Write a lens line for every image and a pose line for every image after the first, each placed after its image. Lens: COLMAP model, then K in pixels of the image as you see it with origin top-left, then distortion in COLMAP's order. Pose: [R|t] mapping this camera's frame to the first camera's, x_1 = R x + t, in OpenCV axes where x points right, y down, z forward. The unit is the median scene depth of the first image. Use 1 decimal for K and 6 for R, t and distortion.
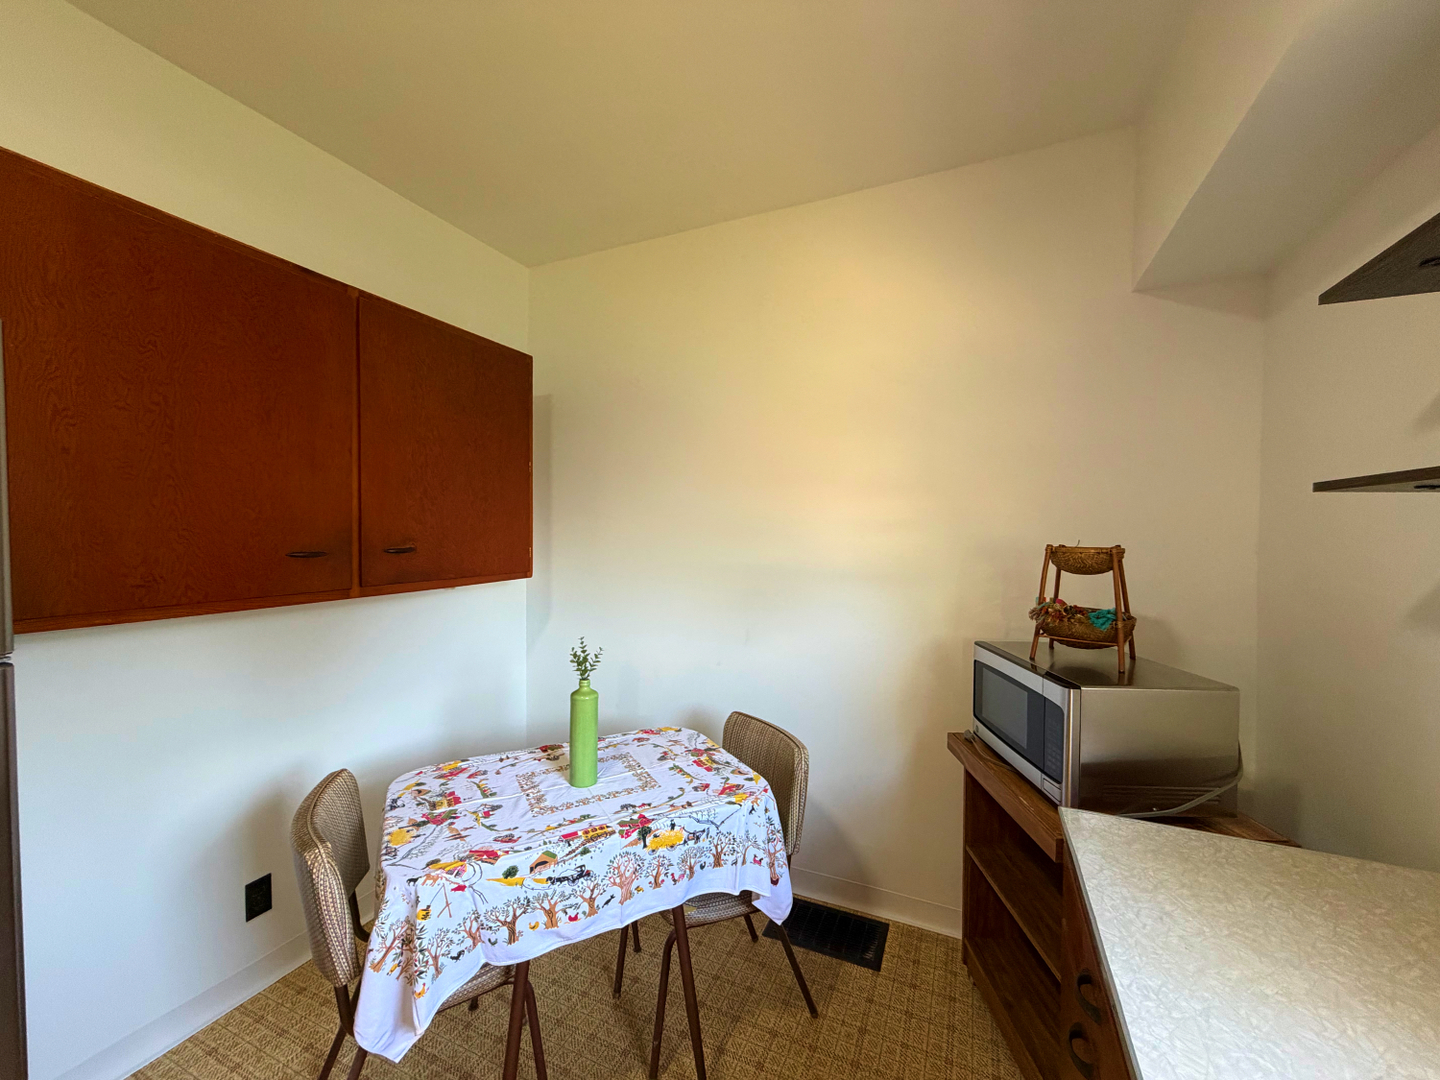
lens RADIAL K [[576.4, 0, 716.3], [0, 576.4, 540.2], [0, 0, 1]] dist [0.002343, 0.000120]
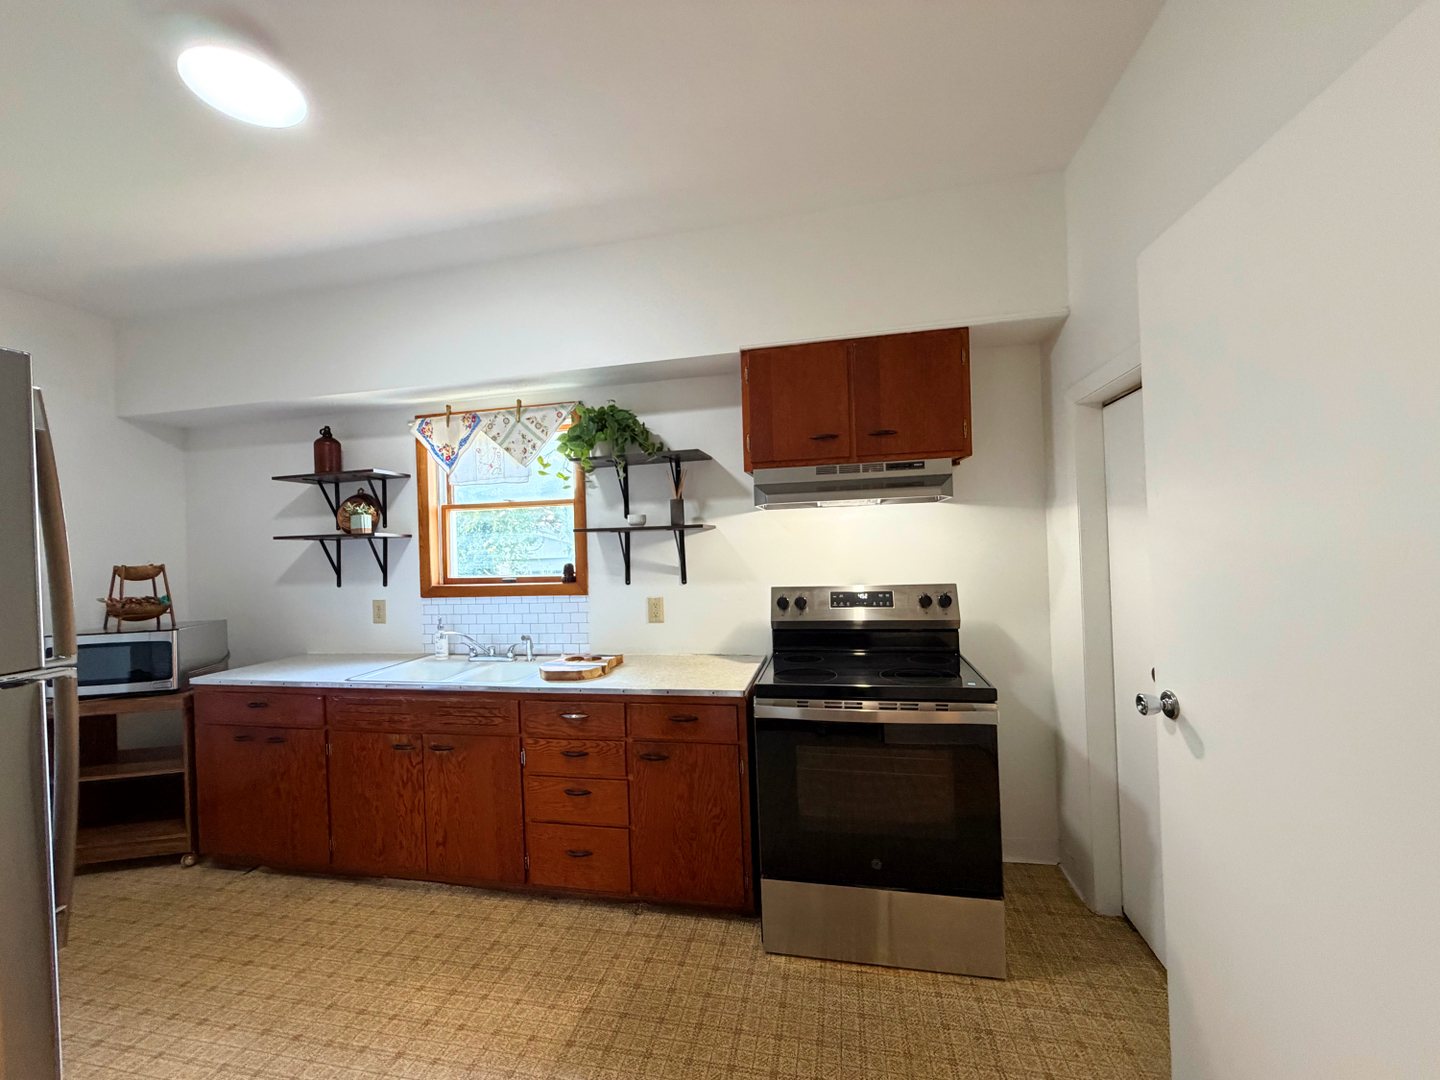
lens RADIAL K [[576.4, 0, 716.3], [0, 576.4, 540.2], [0, 0, 1]] dist [0.002343, 0.000120]
pose [[-0.206744, 0.004497, 0.978385, -1.544348], [0.057994, 0.998288, 0.007666, 0.023322], [-0.976675, 0.058325, -0.206651, -0.437047]]
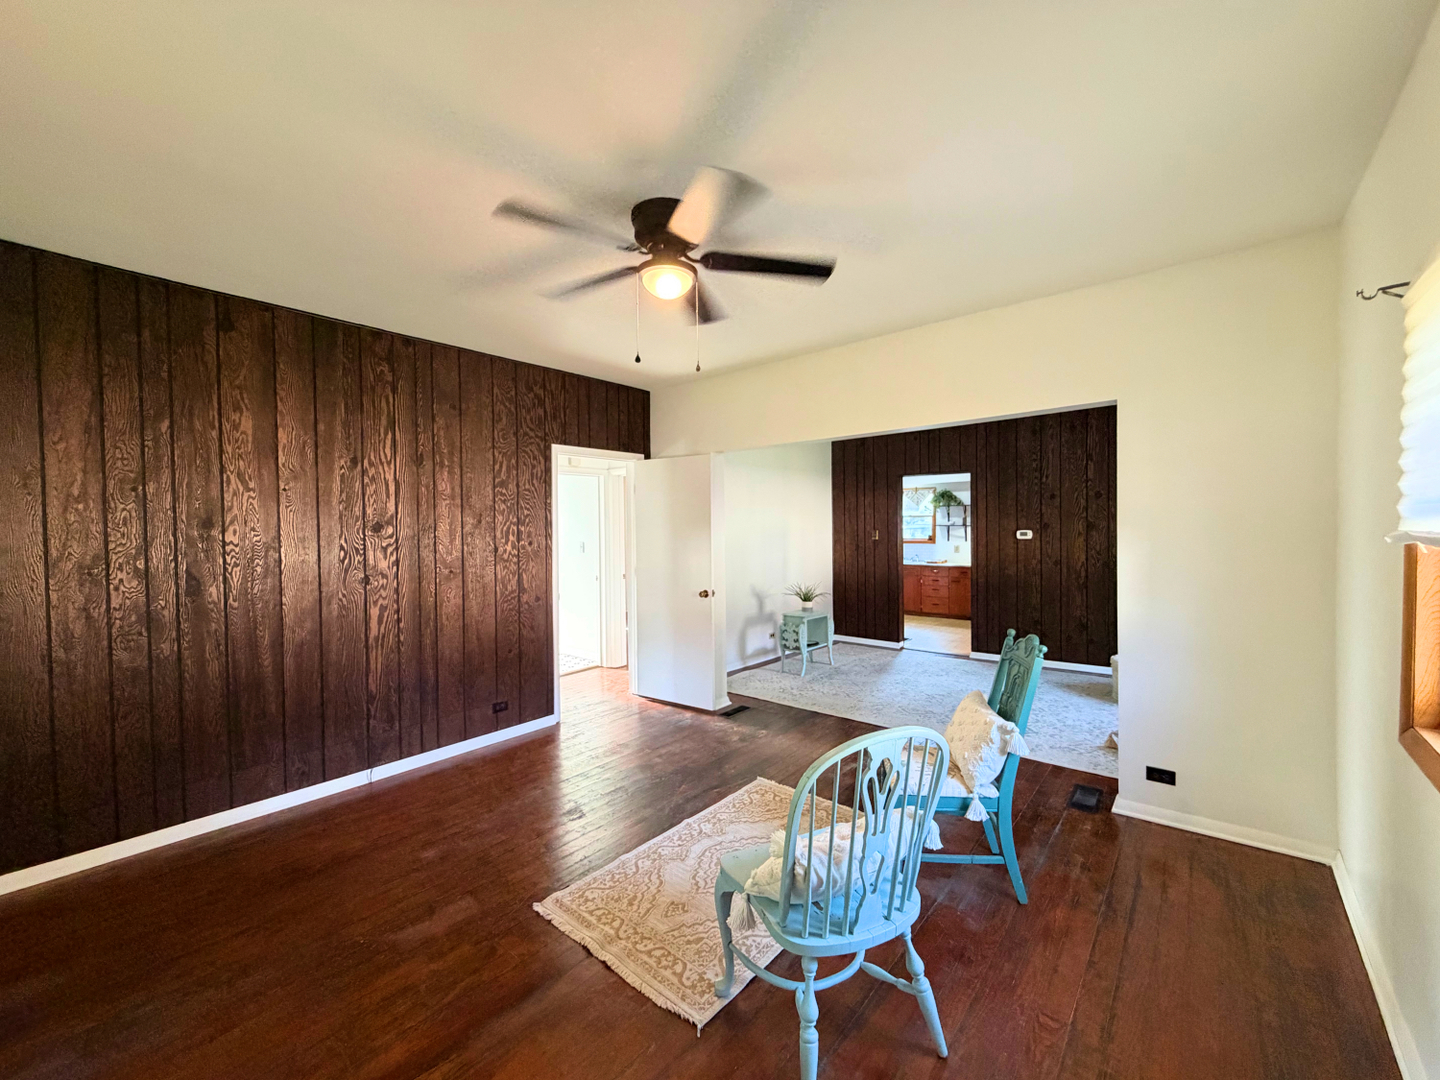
lens RADIAL K [[576.4, 0, 716.3], [0, 576.4, 540.2], [0, 0, 1]] dist [0.002343, 0.000120]
pose [[0.271919, -0.034849, 0.961689, -6.323813], [0.034903, 0.999044, 0.026333, -0.103068], [-0.961687, 0.026406, 0.272876, 0.171872]]
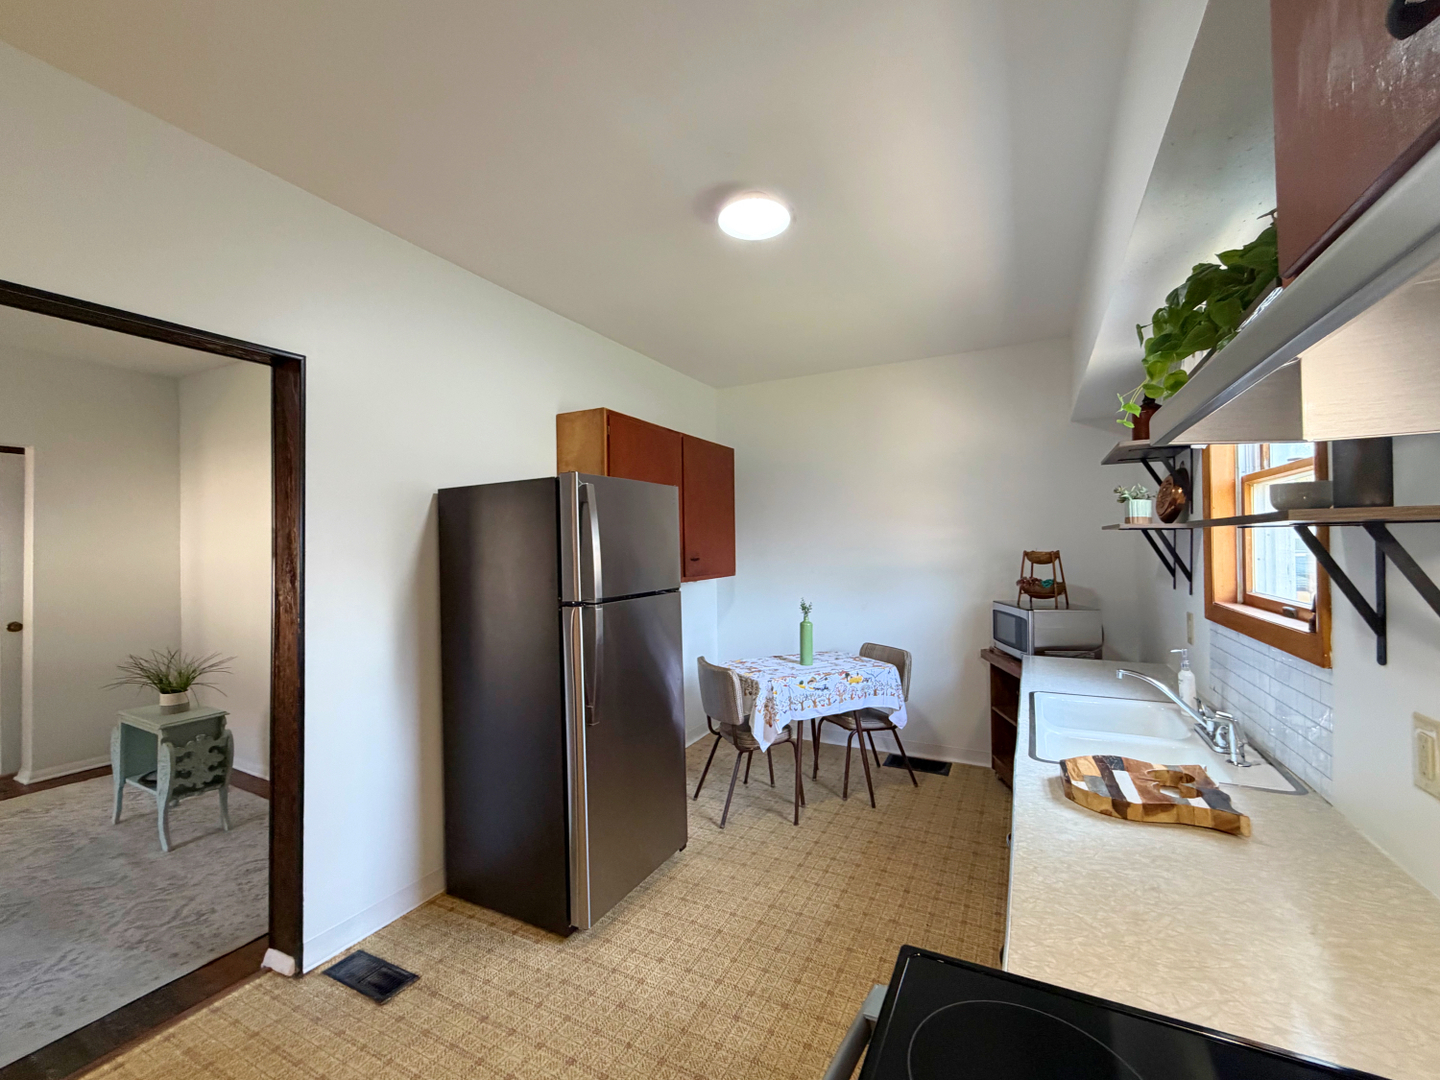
lens RADIAL K [[602.4, 0, 720.0], [0, 602.4, 540.0], [0, 0, 1]] dist [0.000834, -0.000126]
pose [[0.998622, -0.018706, -0.049035, -0.443453], [0.017072, 0.999292, -0.033538, 0.026035], [0.049628, 0.032655, 0.998234, -1.298879]]
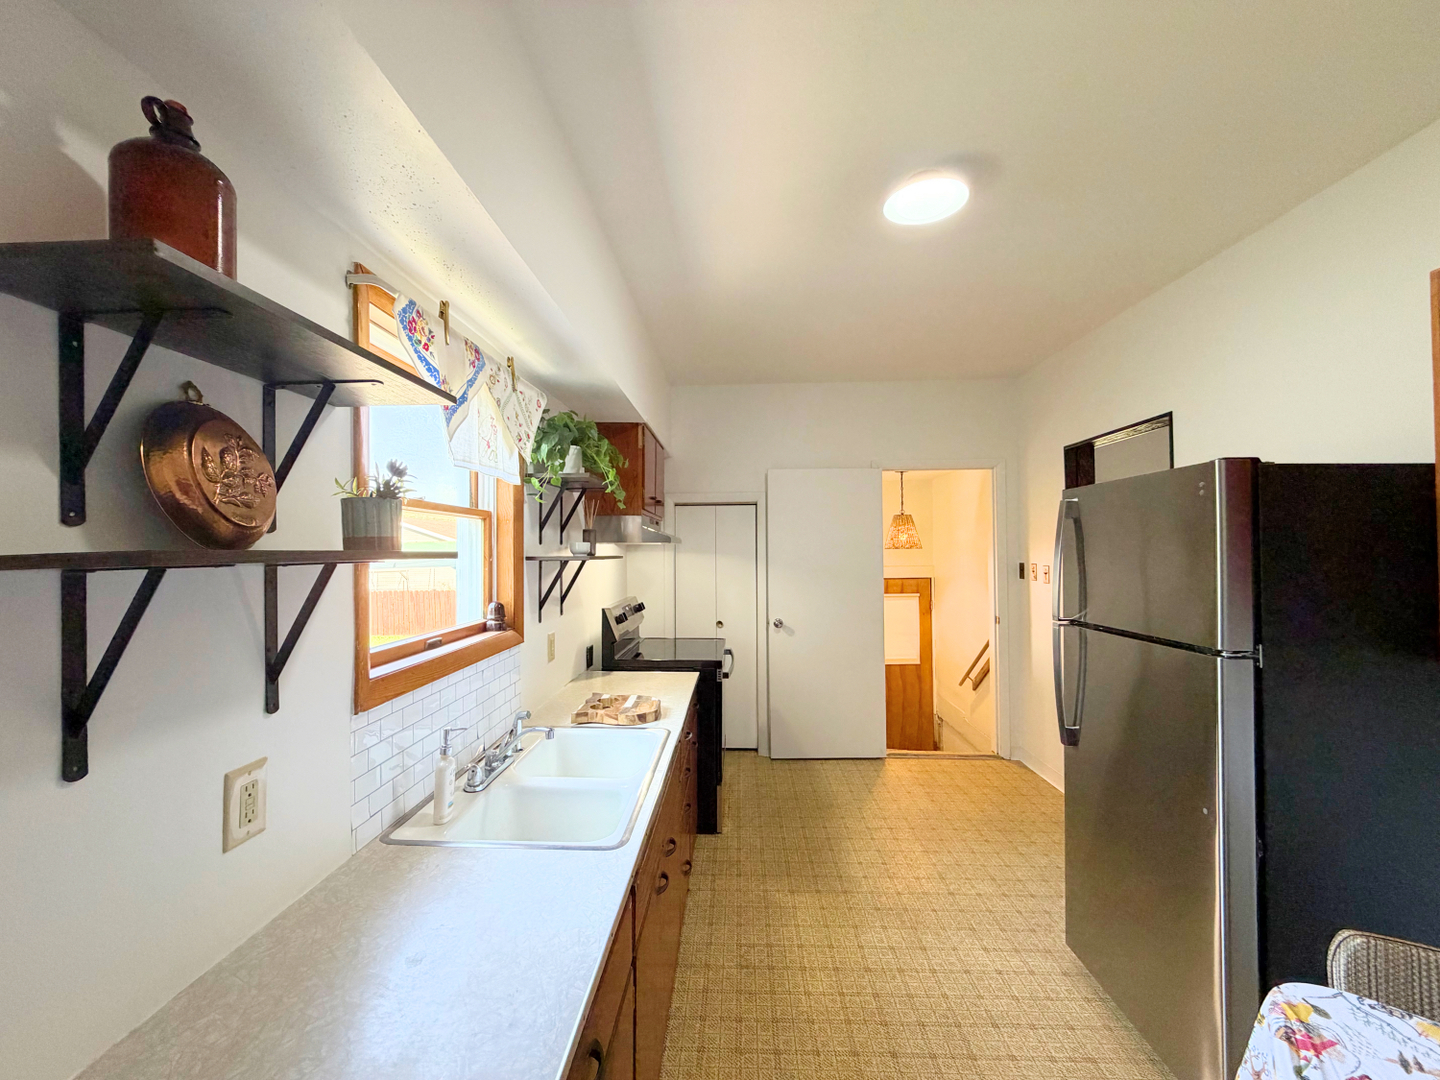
lens RADIAL K [[576.4, 0, 716.3], [0, 576.4, 540.2], [0, 0, 1]] dist [0.002343, 0.000120]
pose [[-0.928784, -0.006738, -0.370561, 0.446206], [-0.009400, 0.999941, 0.005378, -0.072036], [0.370503, 0.008478, -0.928792, 1.079570]]
